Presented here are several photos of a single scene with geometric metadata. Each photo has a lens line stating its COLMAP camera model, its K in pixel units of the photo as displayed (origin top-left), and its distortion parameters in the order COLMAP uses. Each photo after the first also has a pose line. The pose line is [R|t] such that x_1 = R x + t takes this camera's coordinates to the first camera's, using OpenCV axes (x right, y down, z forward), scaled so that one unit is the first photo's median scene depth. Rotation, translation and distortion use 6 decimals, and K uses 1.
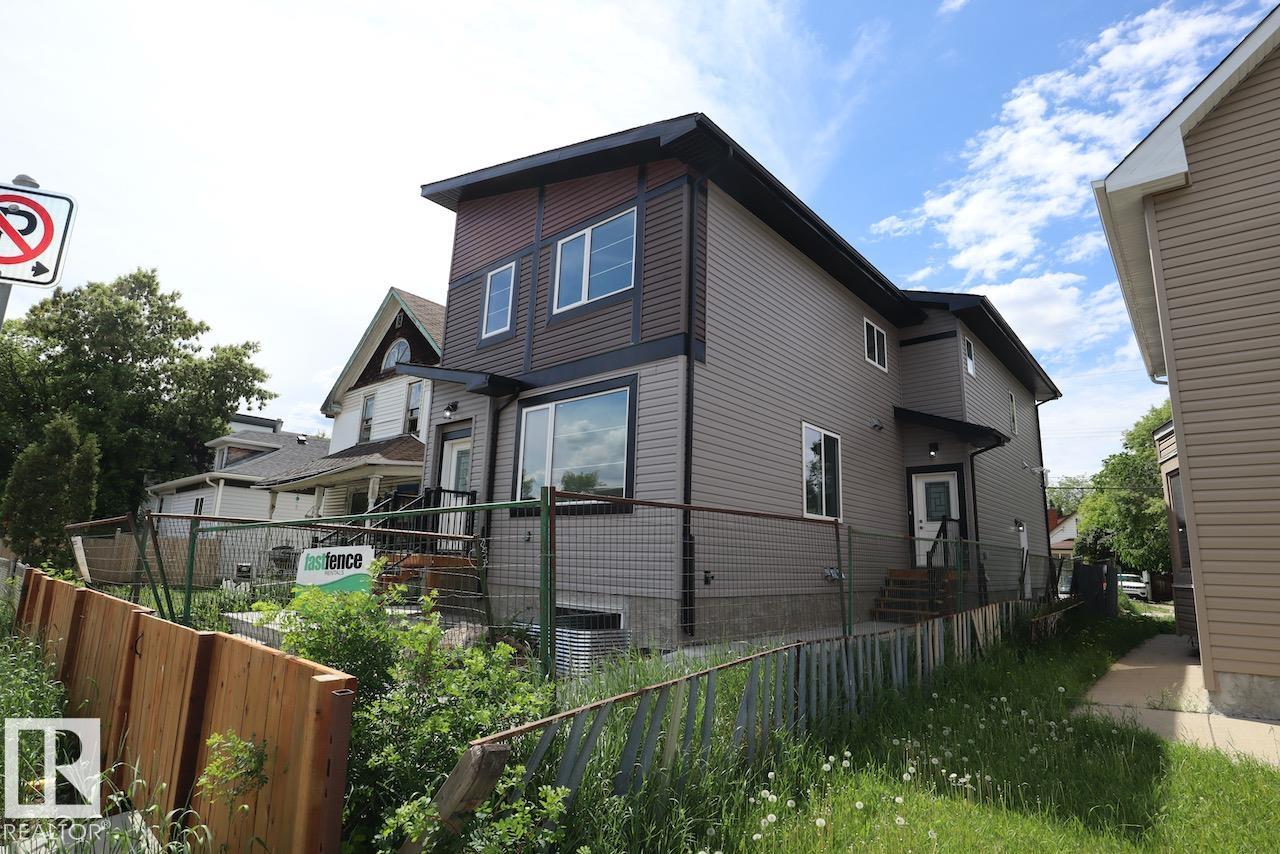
lens RADIAL K [[650.6, 0, 641.0], [0, 650.6, 430.9], [0, 0, 1]] dist [-0.021375, -0.000729]
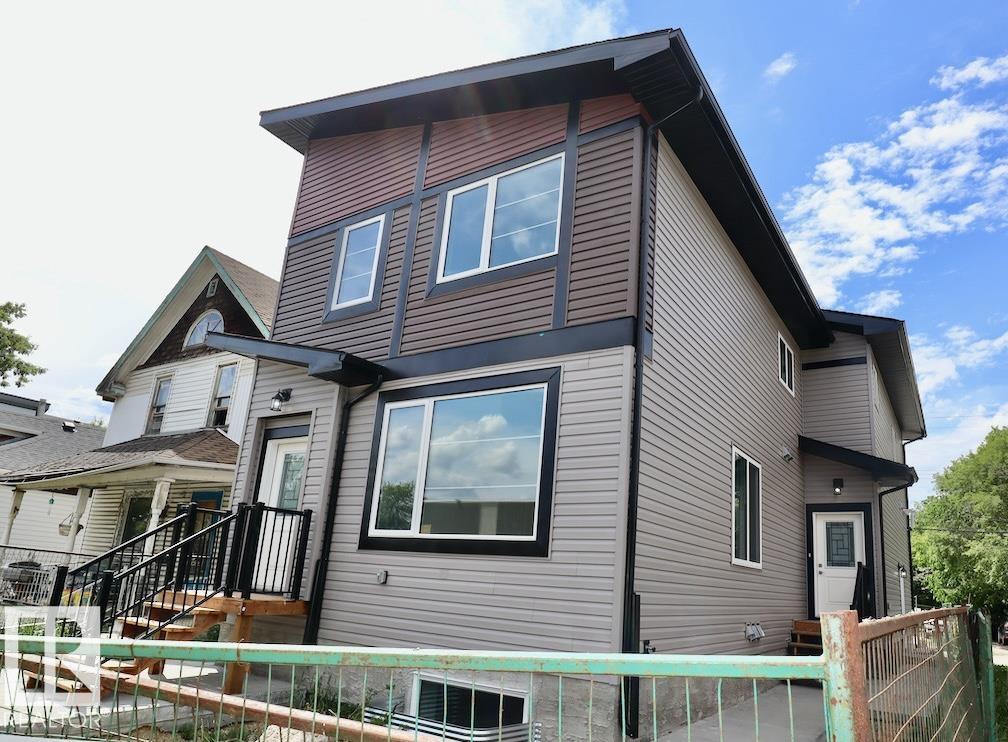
lens RADIAL K [[652.8, 0, 567.1], [0, 652.8, 424.4], [0, 0, 1]] dist [-0.019386, 0.000783]
pose [[0.983803, 0.071641, 0.164317, -0.072123], [-0.065949, 0.997027, -0.039845, 0.004295], [-0.166683, 0.028363, 0.985602, 0.165380]]
